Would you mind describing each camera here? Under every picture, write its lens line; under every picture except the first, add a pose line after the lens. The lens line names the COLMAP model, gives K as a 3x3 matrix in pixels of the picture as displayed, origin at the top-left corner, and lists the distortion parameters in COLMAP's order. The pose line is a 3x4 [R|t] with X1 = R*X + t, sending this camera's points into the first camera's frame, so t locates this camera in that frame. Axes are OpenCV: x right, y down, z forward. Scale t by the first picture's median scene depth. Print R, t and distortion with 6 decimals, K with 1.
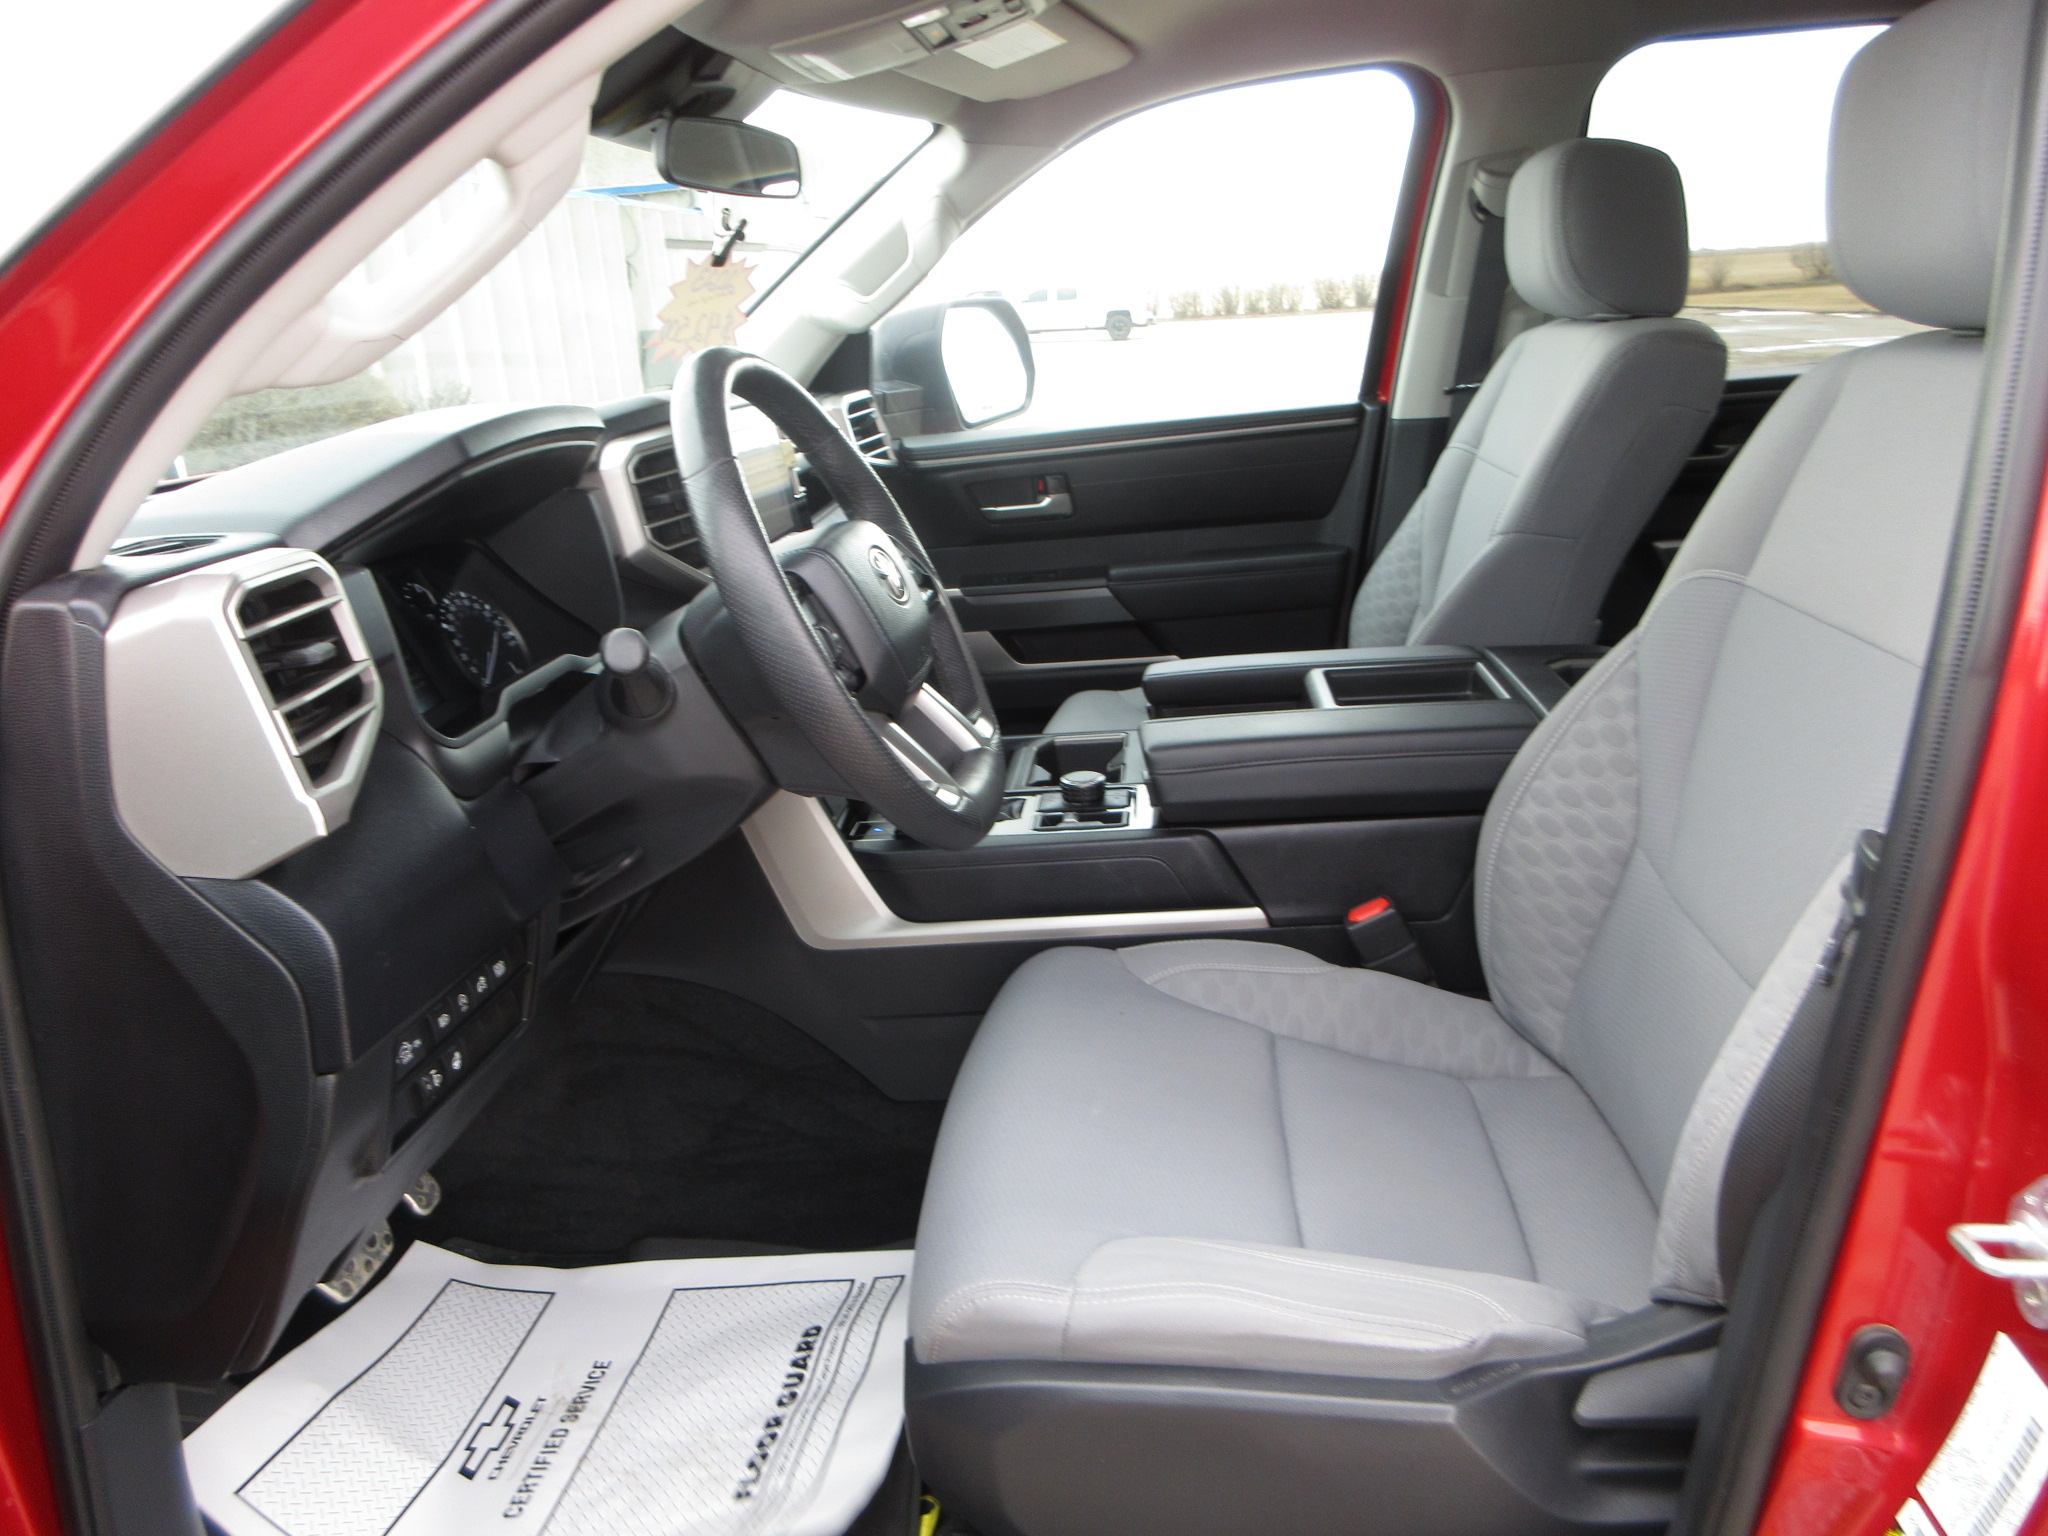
lens RADIAL K [[1542.2, 0, 1024.0], [0, 1542.2, 768.0], [0, 0, 1]] dist [-0.003446, -0.000132]
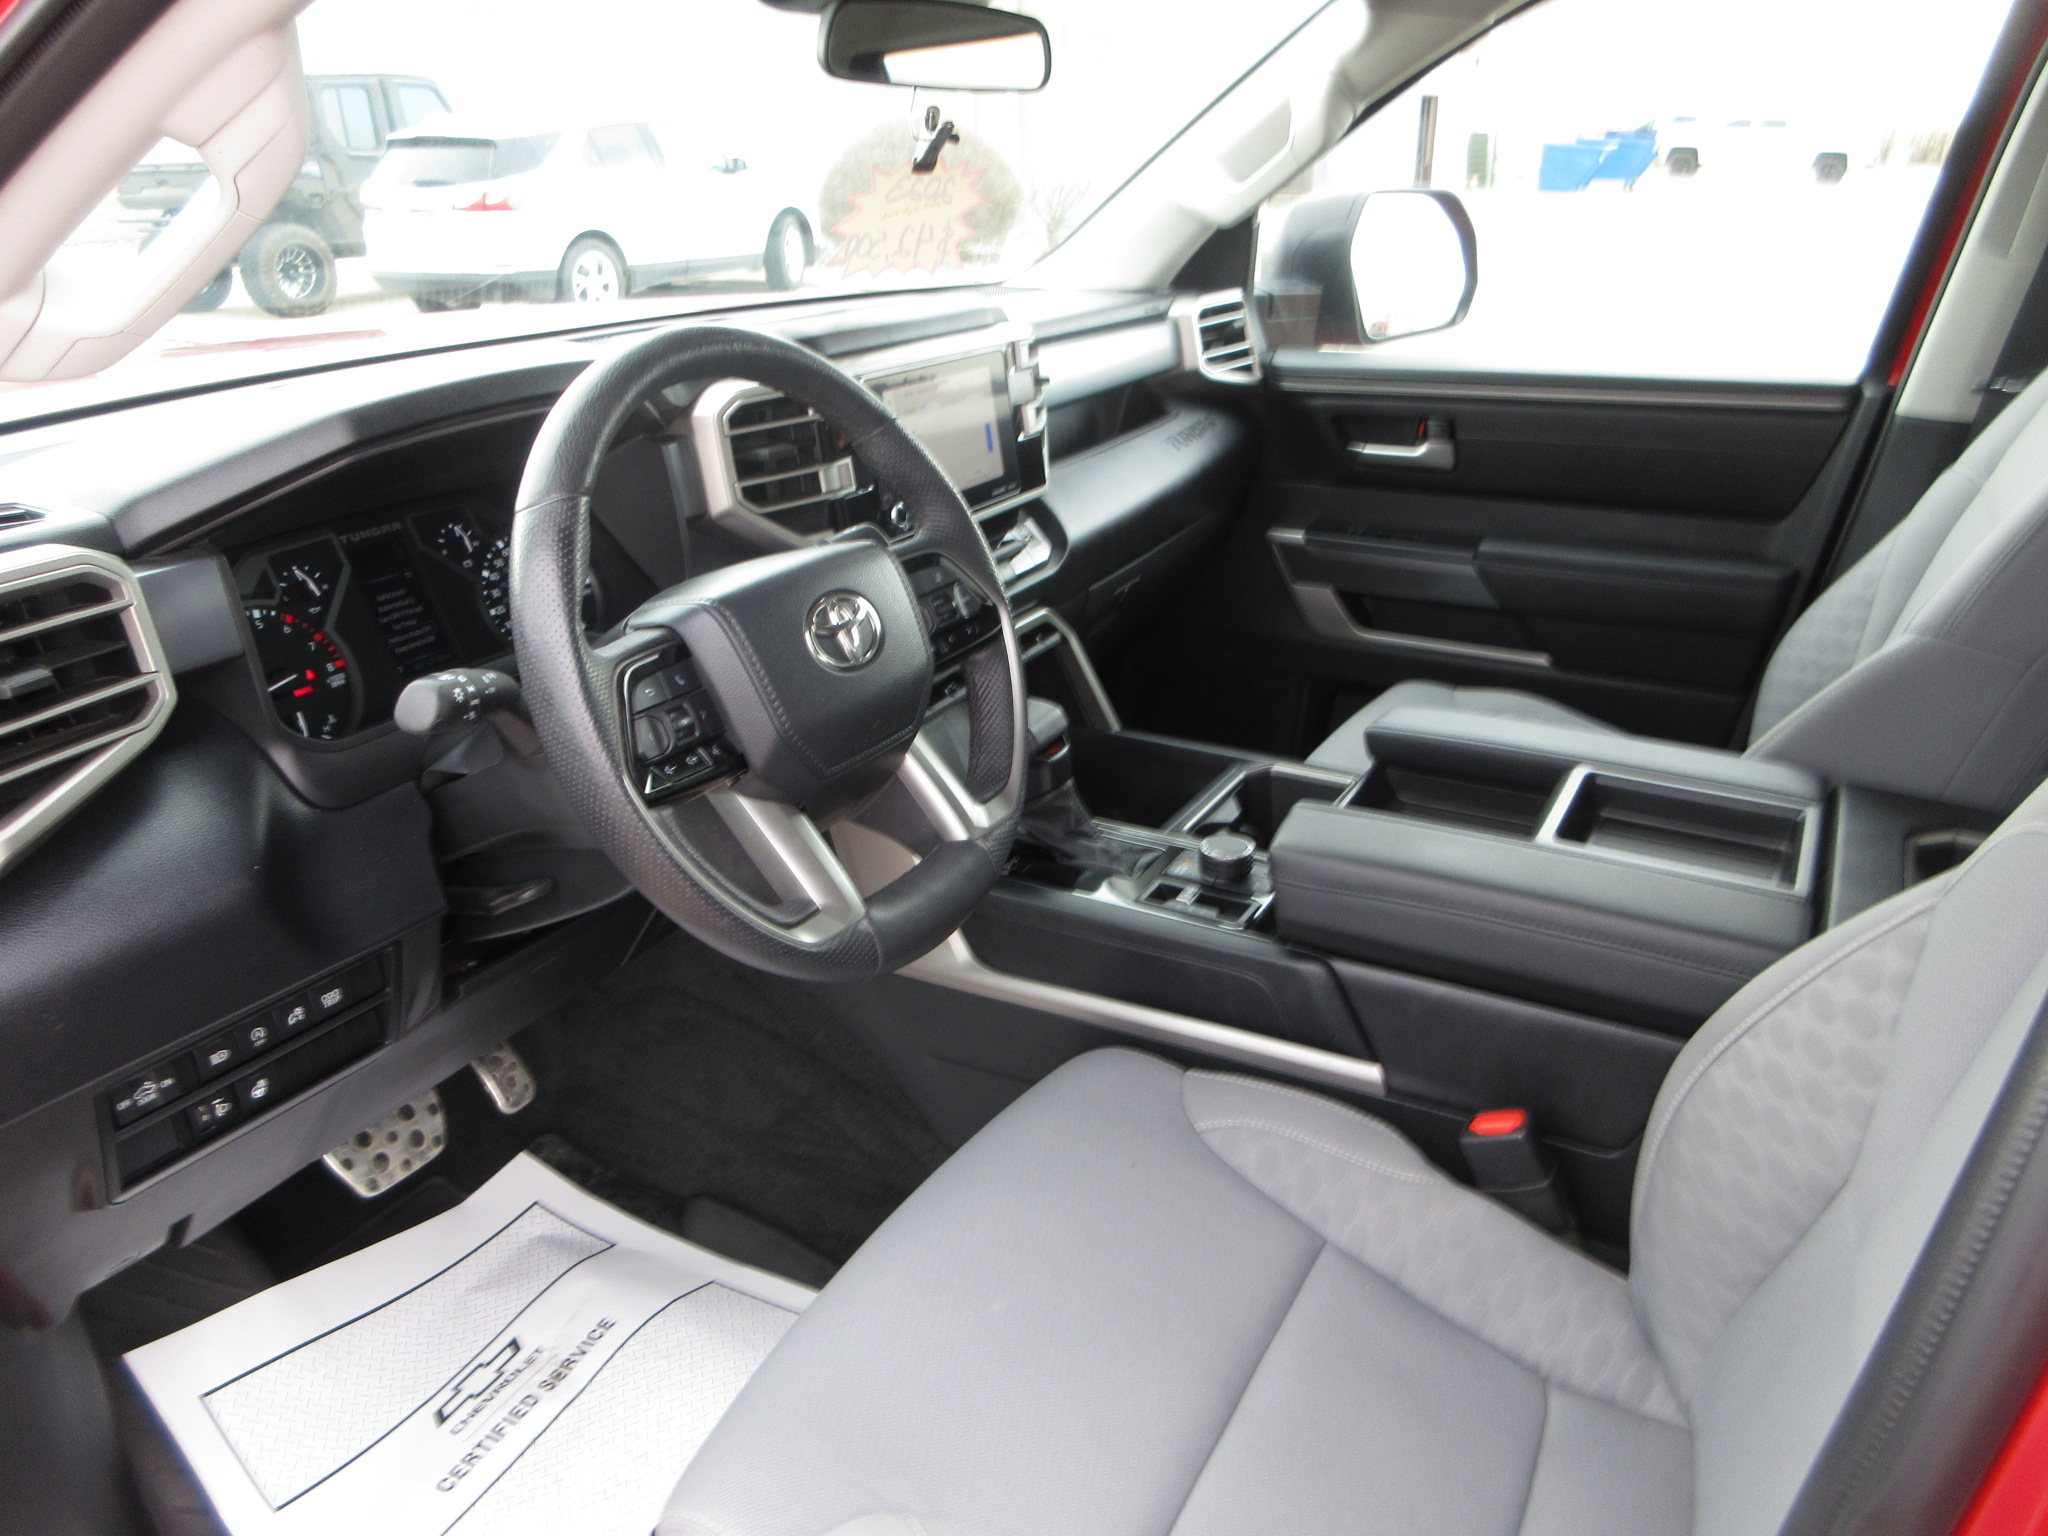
lens RADIAL K [[1530.8, 0, 1024.0], [0, 1530.8, 768.0], [0, 0, 1]] dist [0.062677, -0.137532]
pose [[0.915498, 0.218978, -0.337509, 0.219641], [-0.177030, 0.972581, 0.150821, -0.148300], [0.361282, -0.078327, 0.929161, 0.208112]]
